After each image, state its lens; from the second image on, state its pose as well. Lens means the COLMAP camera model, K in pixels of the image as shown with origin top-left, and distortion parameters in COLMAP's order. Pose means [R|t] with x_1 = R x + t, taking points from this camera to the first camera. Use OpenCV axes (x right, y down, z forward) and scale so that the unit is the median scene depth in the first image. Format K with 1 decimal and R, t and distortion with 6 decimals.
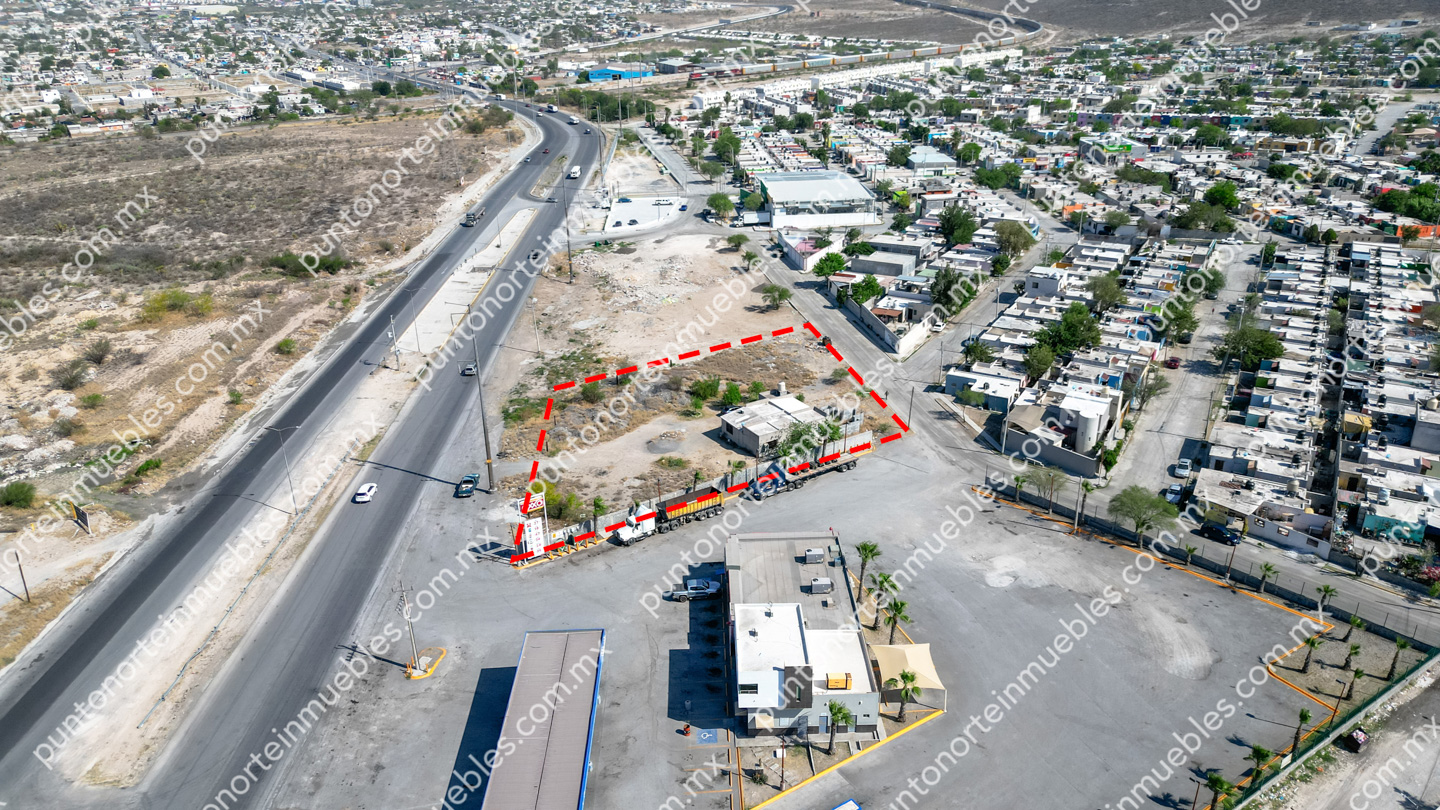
lens RADIAL K [[1010.2, 0, 720.4], [0, 1010.2, 406.2], [0, 0, 1]] dist [0.054310, -0.051920]
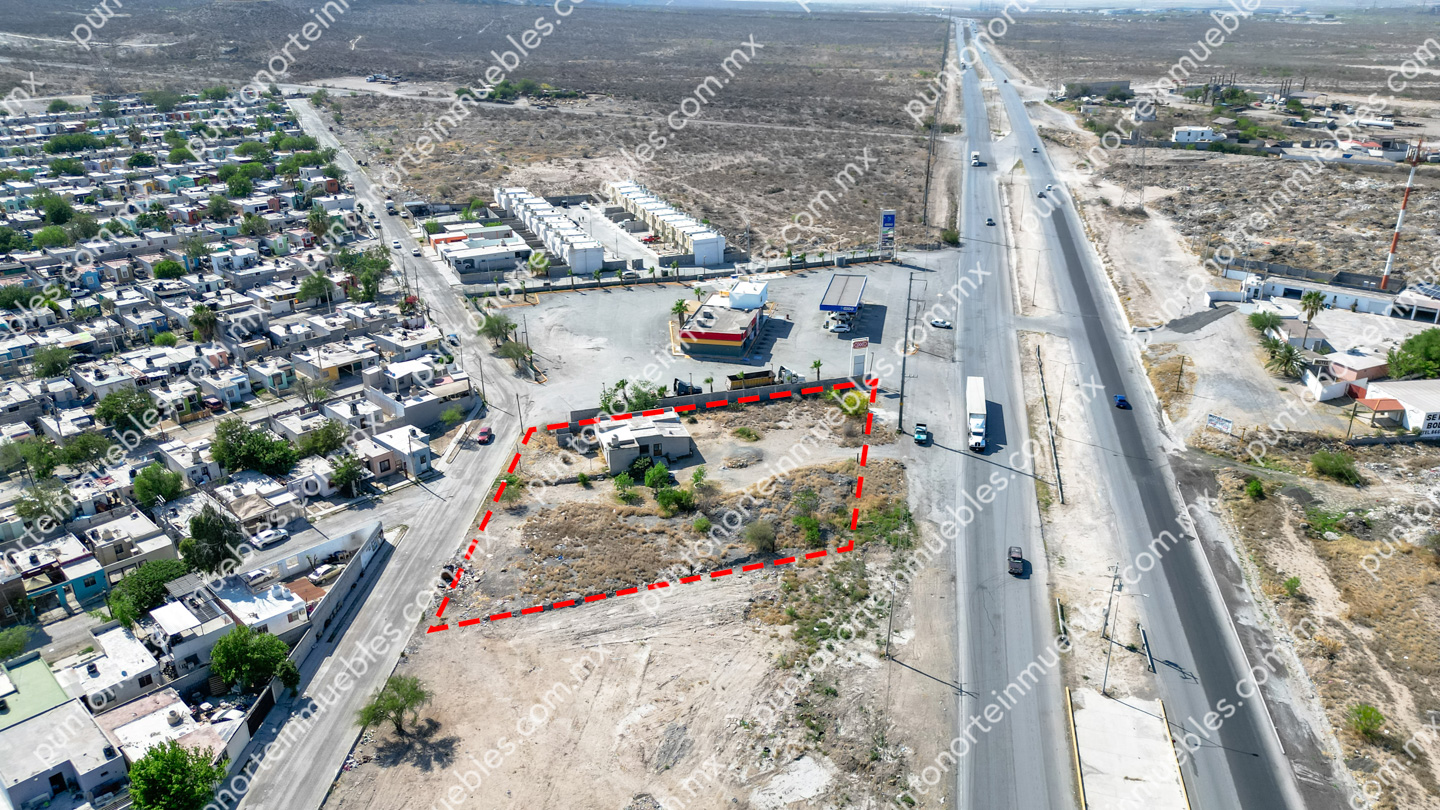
lens RADIAL K [[1010.2, 0, 719.8], [0, 1010.2, 407.6], [0, 0, 1]] dist [0.054310, -0.051920]
pose [[-0.969226, -0.077808, 0.233551, -0.214961], [0.115466, 0.694204, 0.710456, -0.592685], [-0.217412, 0.715560, -0.663857, 1.328326]]
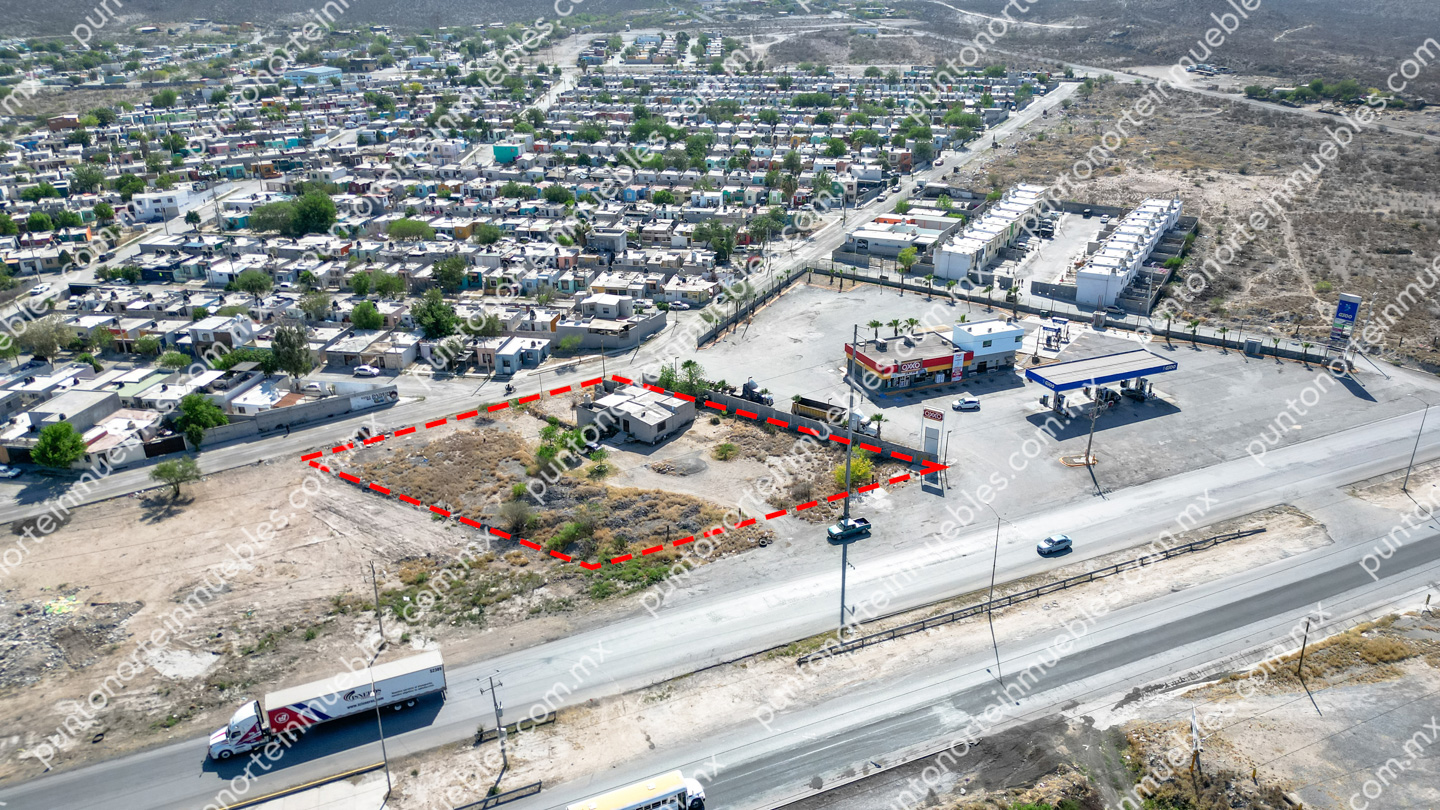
lens RADIAL K [[1010.2, 0, 721.5], [0, 1010.2, 395.0], [0, 0, 1]] dist [0.054310, -0.051920]
pose [[-0.359790, -0.342765, 0.867792, -0.711197], [0.383273, 0.793687, 0.472401, -0.369795], [-0.850678, 0.502567, -0.154188, 0.866045]]
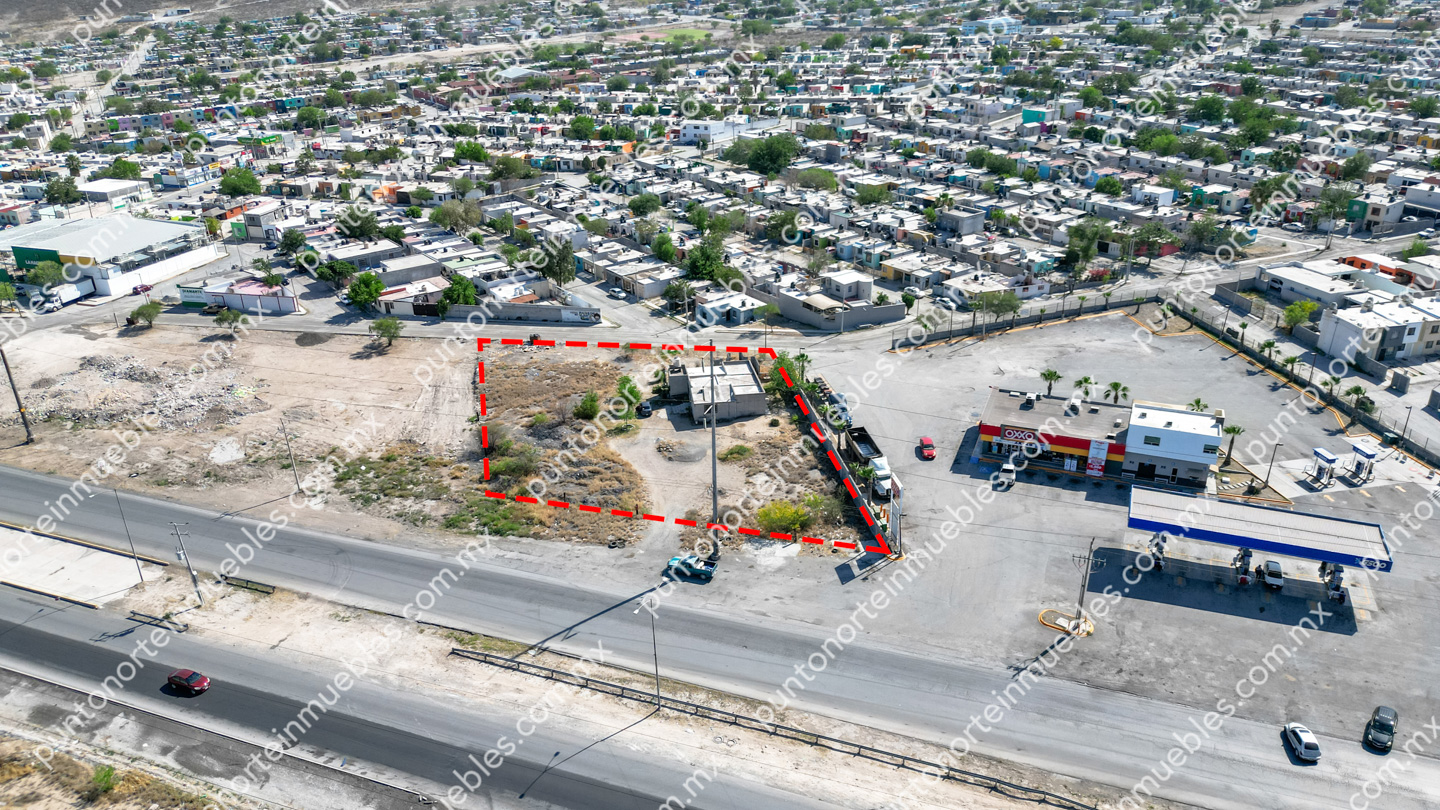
lens RADIAL K [[1010.2, 0, 723.1], [0, 1010.2, 409.3], [0, 0, 1]] dist [0.054310, -0.051920]
pose [[0.397004, -0.382454, 0.834336, -0.634706], [0.378802, 0.896287, 0.230605, -0.156522], [-0.836000, 0.224497, 0.500704, 0.399442]]
